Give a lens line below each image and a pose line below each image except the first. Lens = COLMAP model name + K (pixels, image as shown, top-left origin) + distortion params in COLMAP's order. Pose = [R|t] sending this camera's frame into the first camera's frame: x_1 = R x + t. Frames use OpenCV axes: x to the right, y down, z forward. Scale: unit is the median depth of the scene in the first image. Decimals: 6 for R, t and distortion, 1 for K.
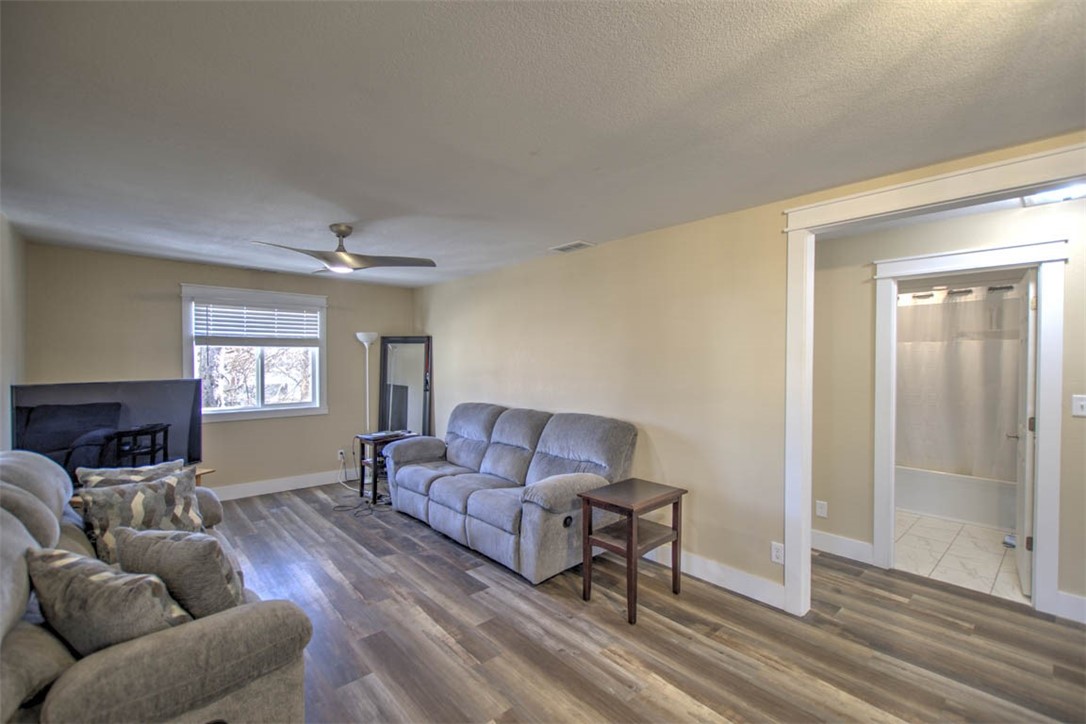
lens RADIAL K [[473.2, 0, 539.2], [0, 473.2, 365.4], [0, 0, 1]] dist [0.001376, -0.000094]
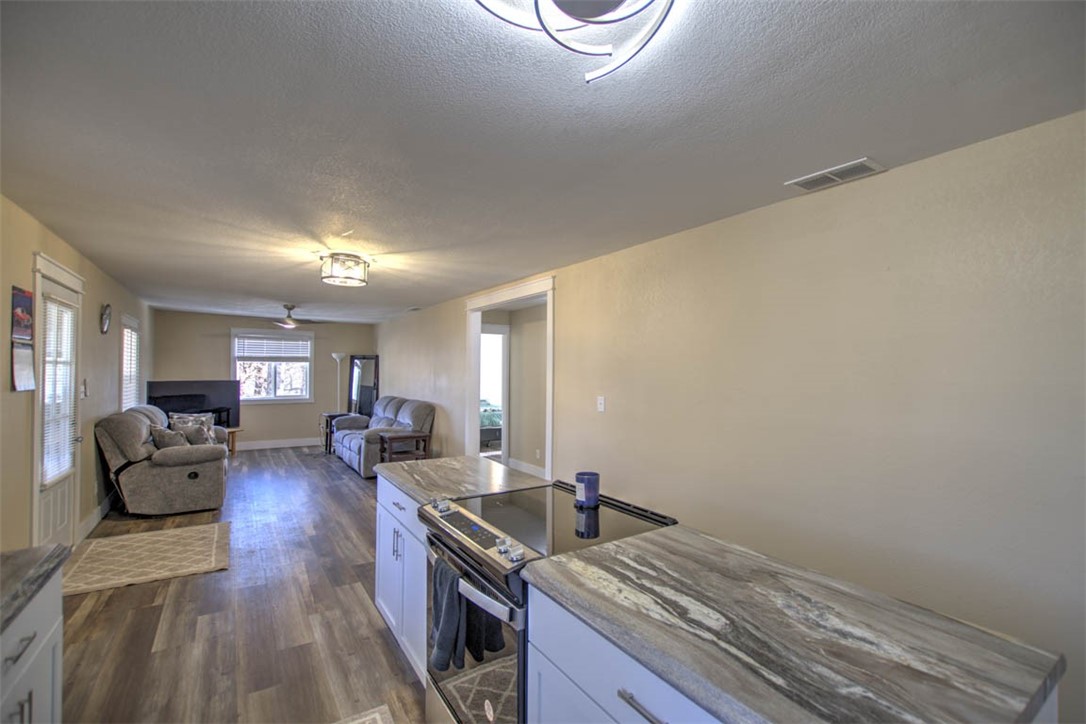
lens RADIAL K [[473.2, 0, 546.7], [0, 473.2, 361.9], [0, 0, 1]] dist [0.001376, -0.000094]
pose [[0.989942, 0.002375, -0.141451, 0.704390], [-0.006675, 0.999530, -0.029931, 0.005376], [0.141313, 0.030574, 0.989493, -0.627183]]
